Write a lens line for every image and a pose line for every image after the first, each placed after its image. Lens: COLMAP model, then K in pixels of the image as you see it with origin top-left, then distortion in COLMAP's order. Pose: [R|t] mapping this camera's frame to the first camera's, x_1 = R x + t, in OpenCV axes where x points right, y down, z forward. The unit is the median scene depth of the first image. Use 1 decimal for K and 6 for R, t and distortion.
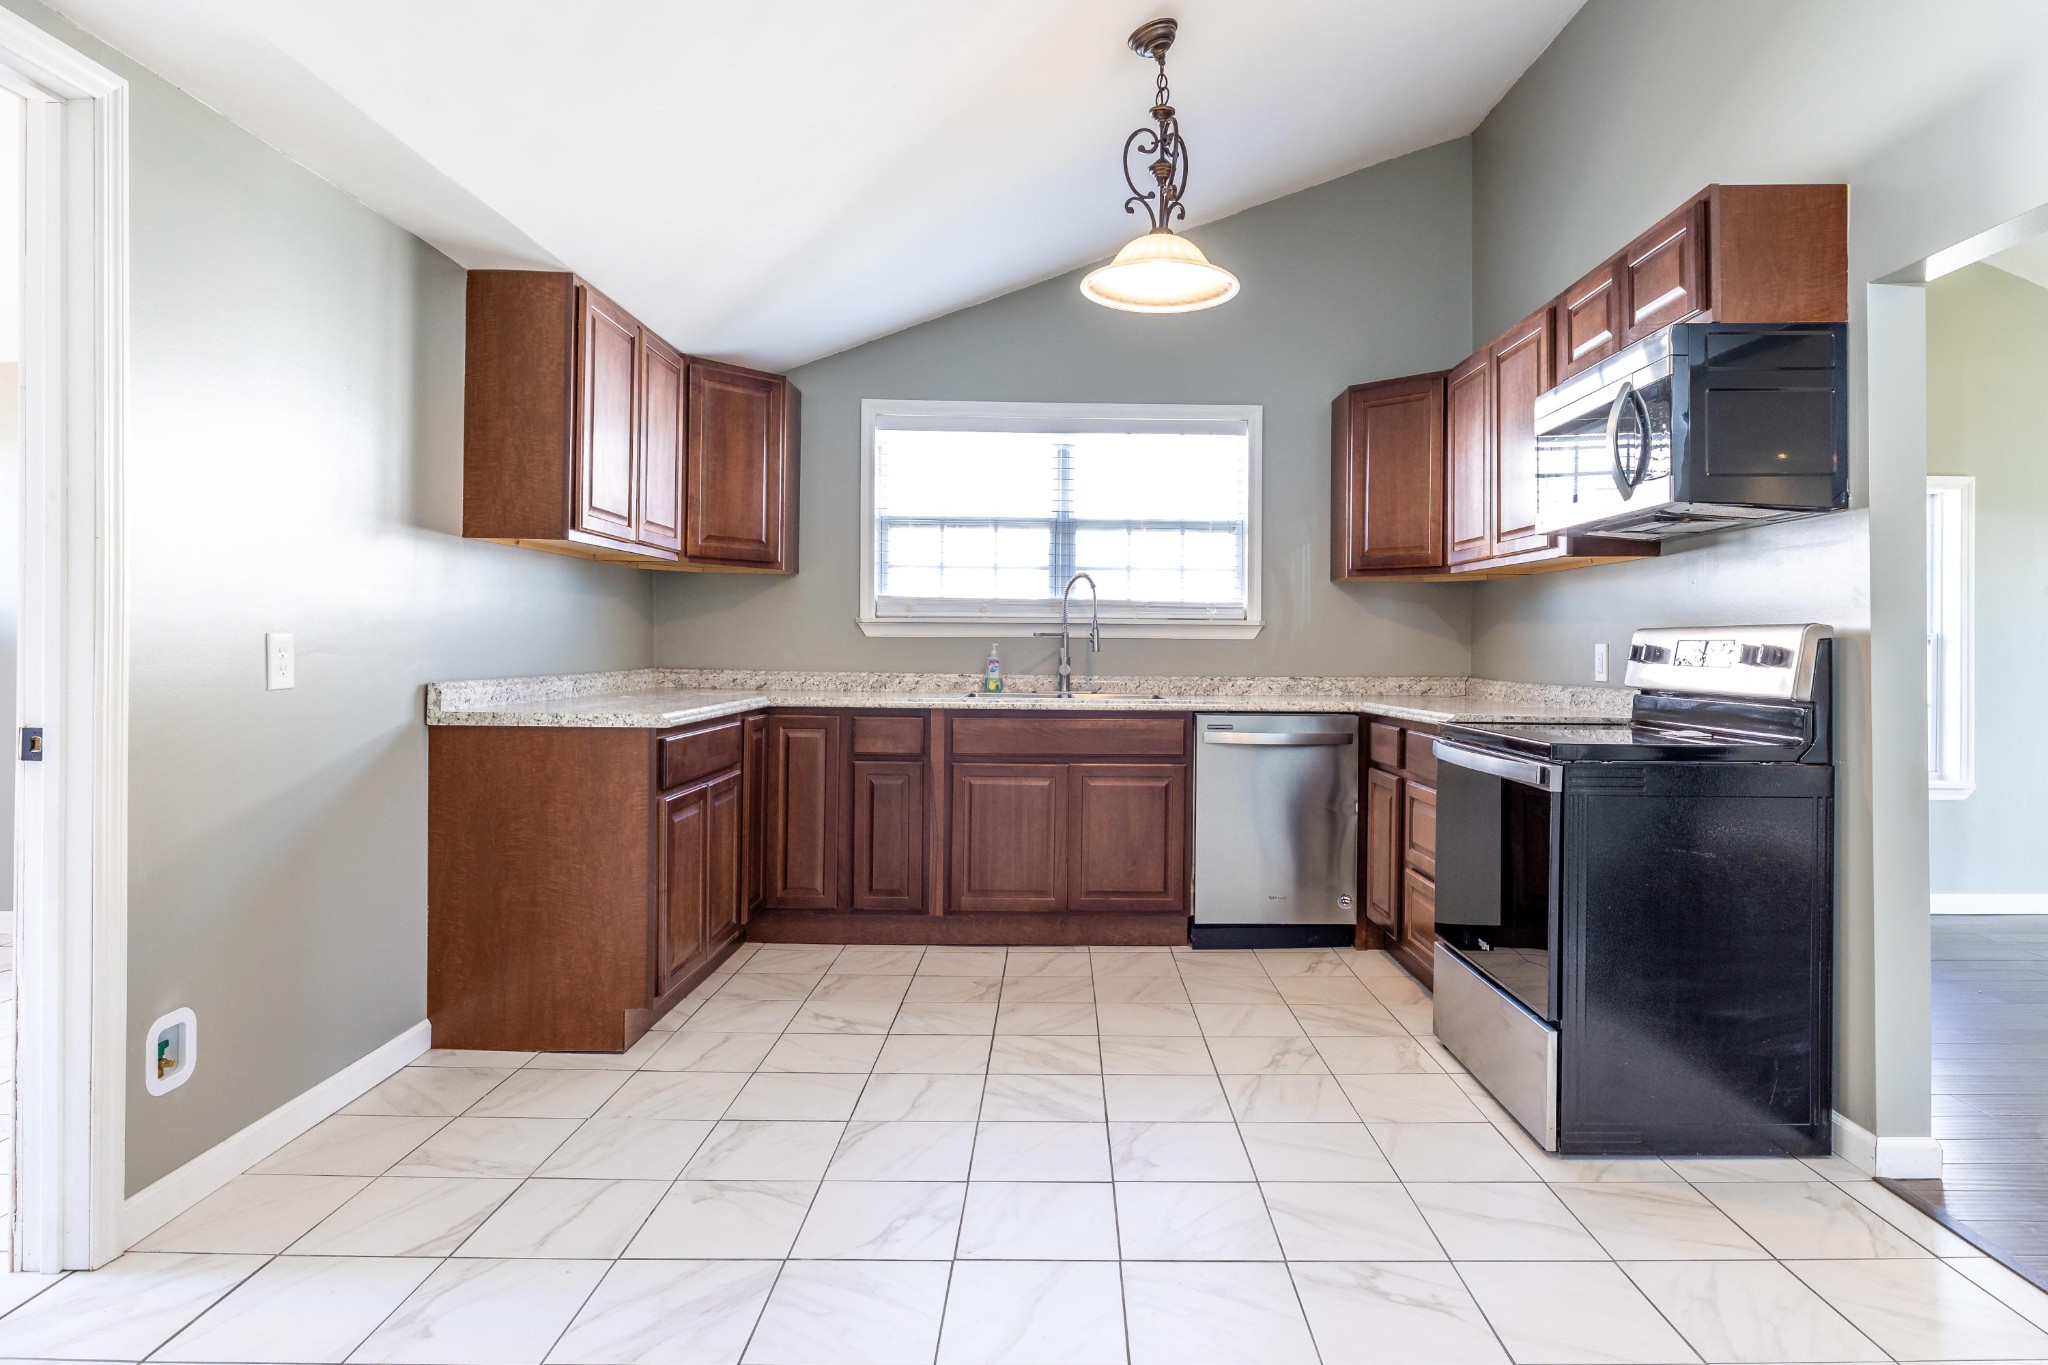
lens RADIAL K [[1245.6, 0, 1119.0], [0, 1245.6, 643.8], [0, 0, 1]] dist [-0.000514, 0.000042]
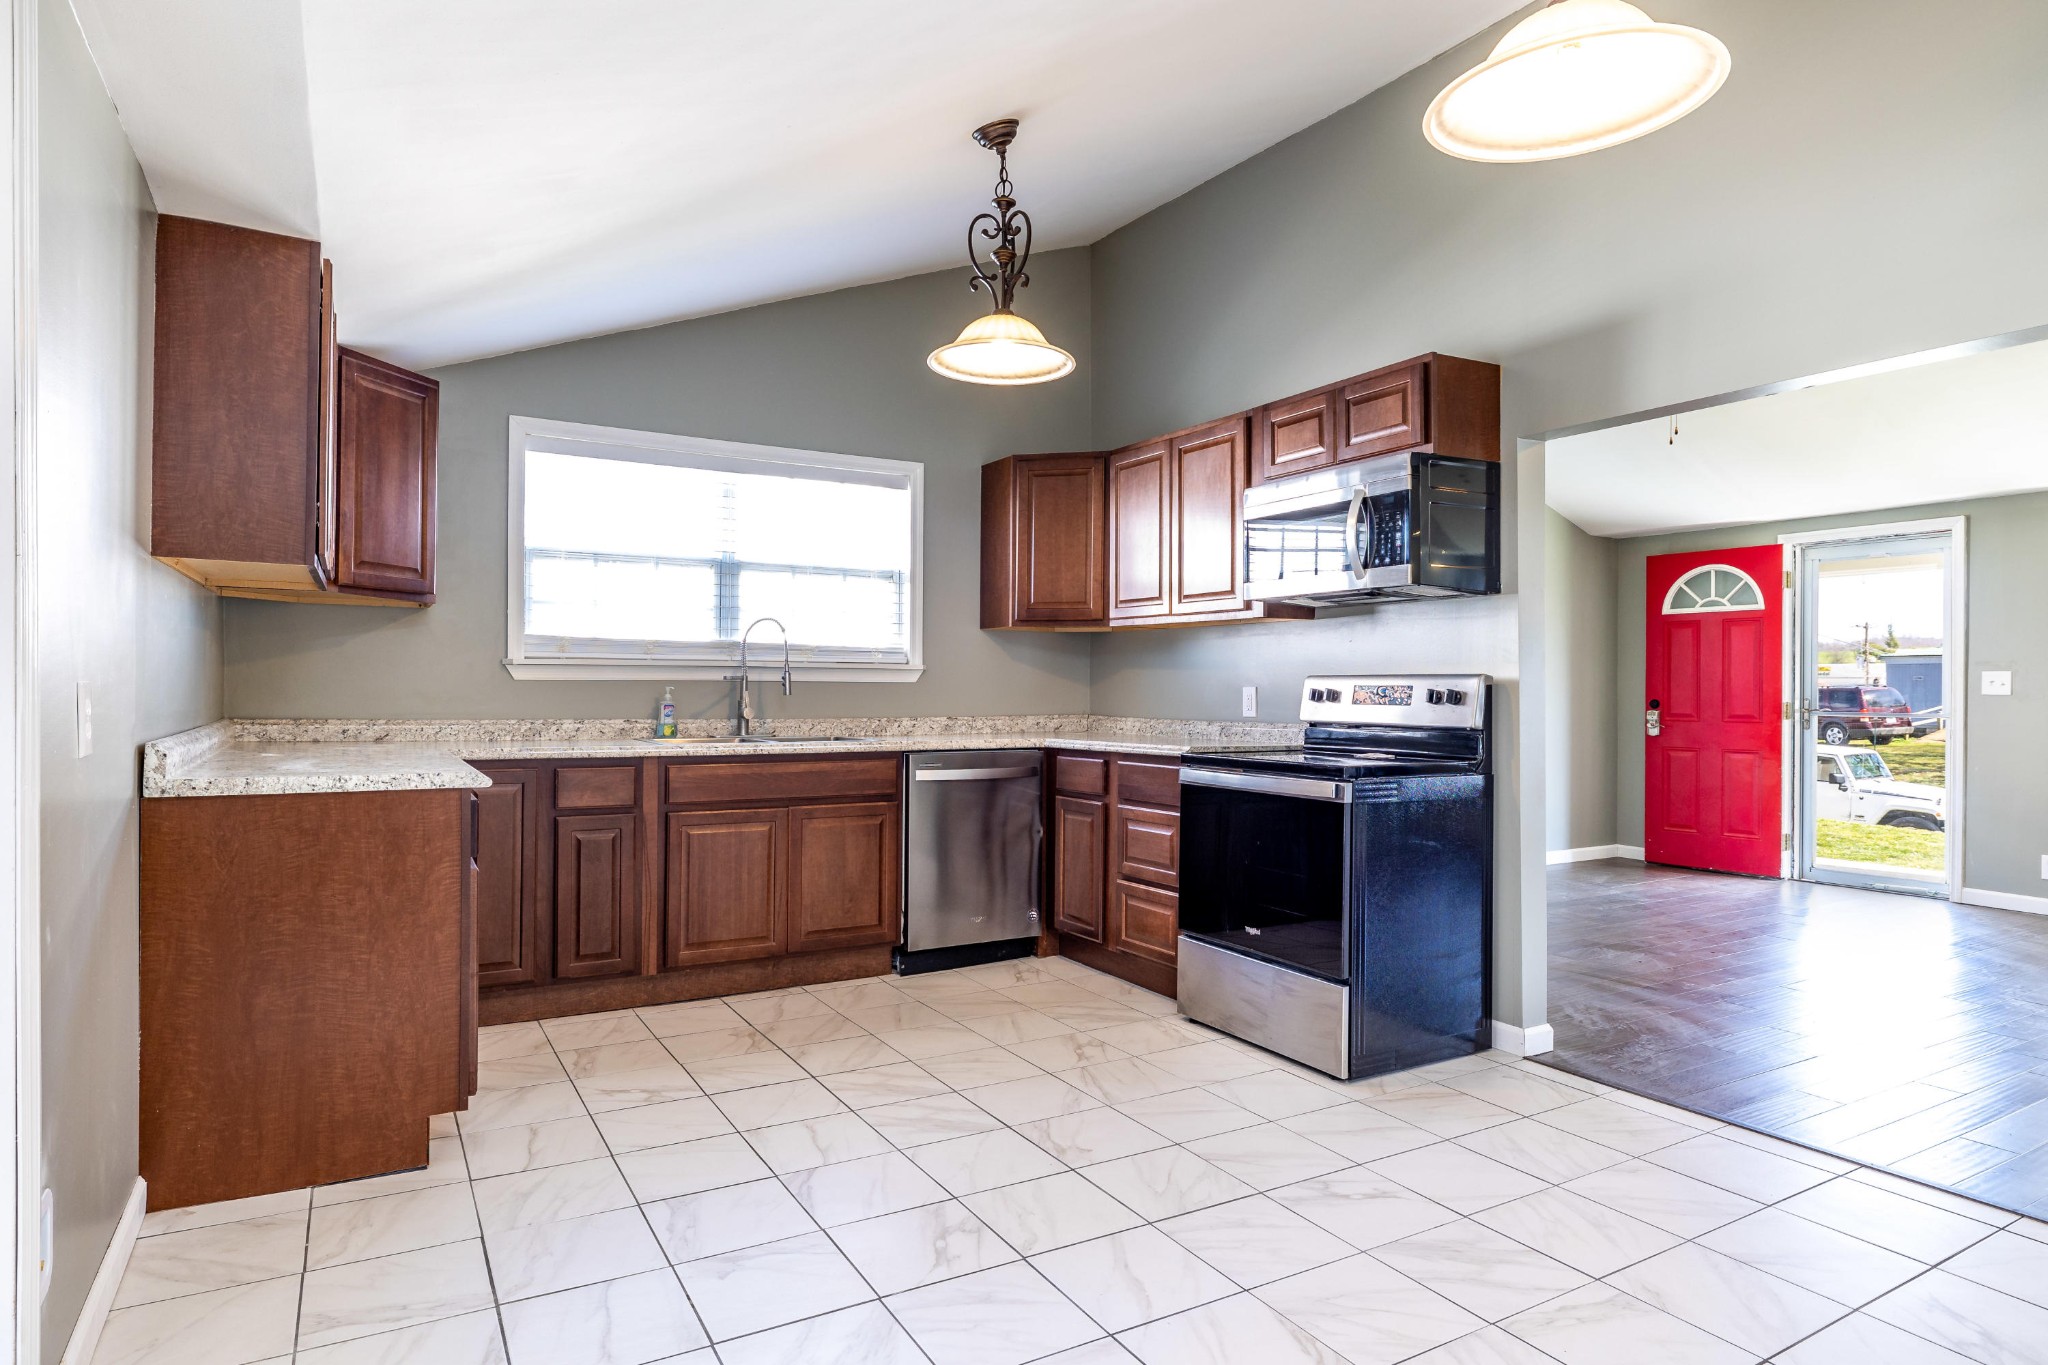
lens RADIAL K [[1206.8, 0, 1127.6], [0, 1206.8, 689.7], [0, 0, 1]] dist [0.000883, 0.000093]
pose [[0.852445, -0.004156, 0.522801, -0.319652], [0.000194, 0.999971, 0.007633, -0.005862], [-0.522818, -0.006405, 0.852420, 0.028775]]
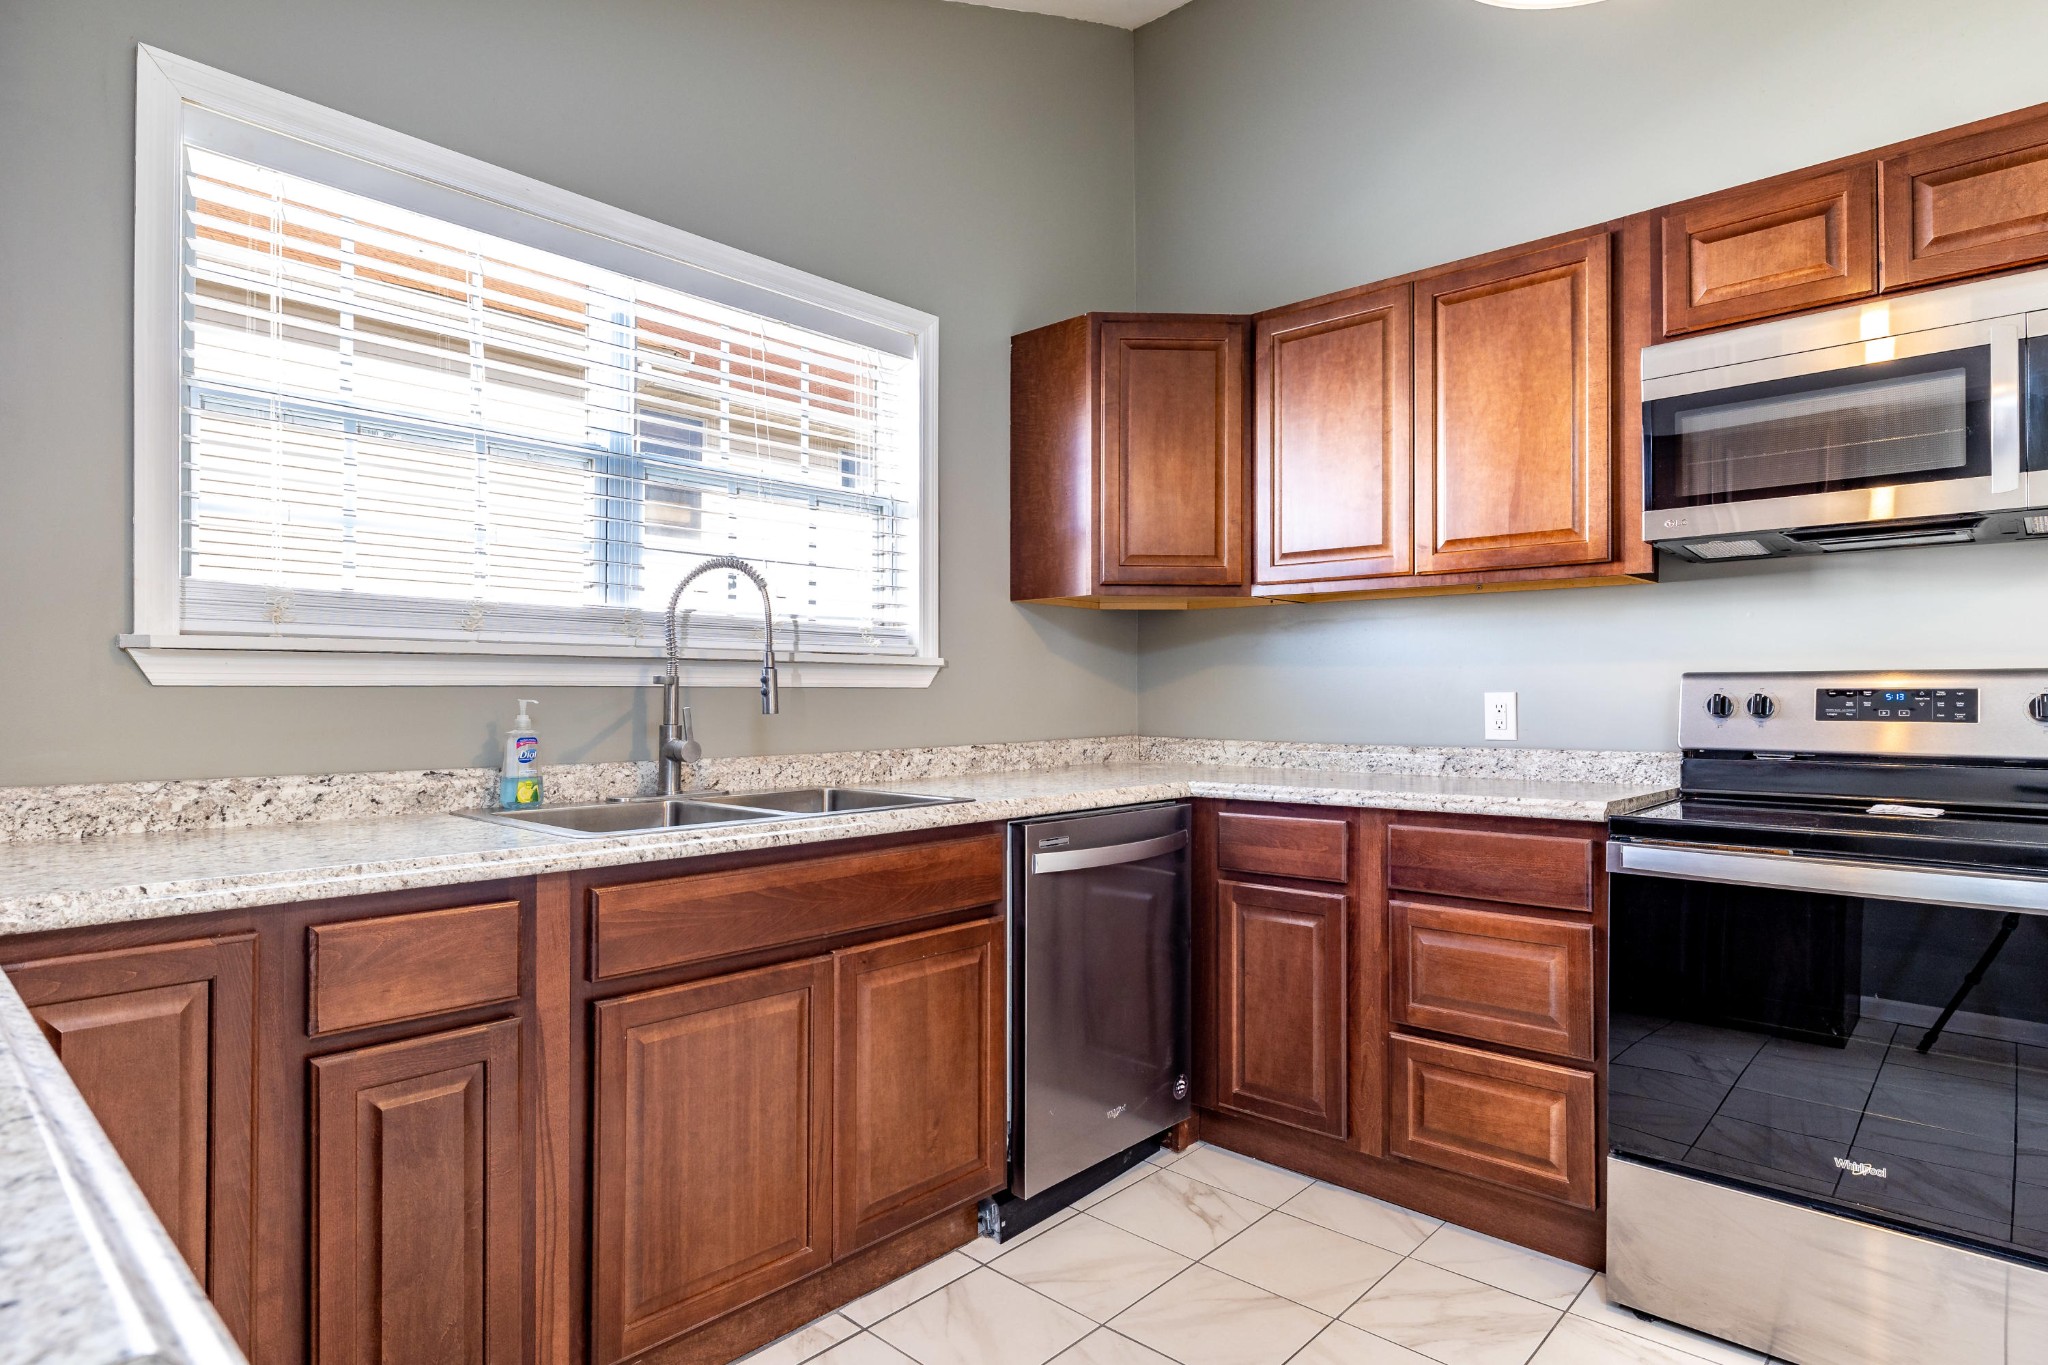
lens RADIAL K [[1111.6, 0, 1049.8], [0, 1111.6, 687.7], [0, 0, 1]] dist [-0.002046, -0.000264]
pose [[0.692806, -0.004789, 0.721108, -0.291536], [0.004701, 0.999987, 0.002124, -0.005247], [-0.721108, 0.001919, 0.692820, 0.655430]]
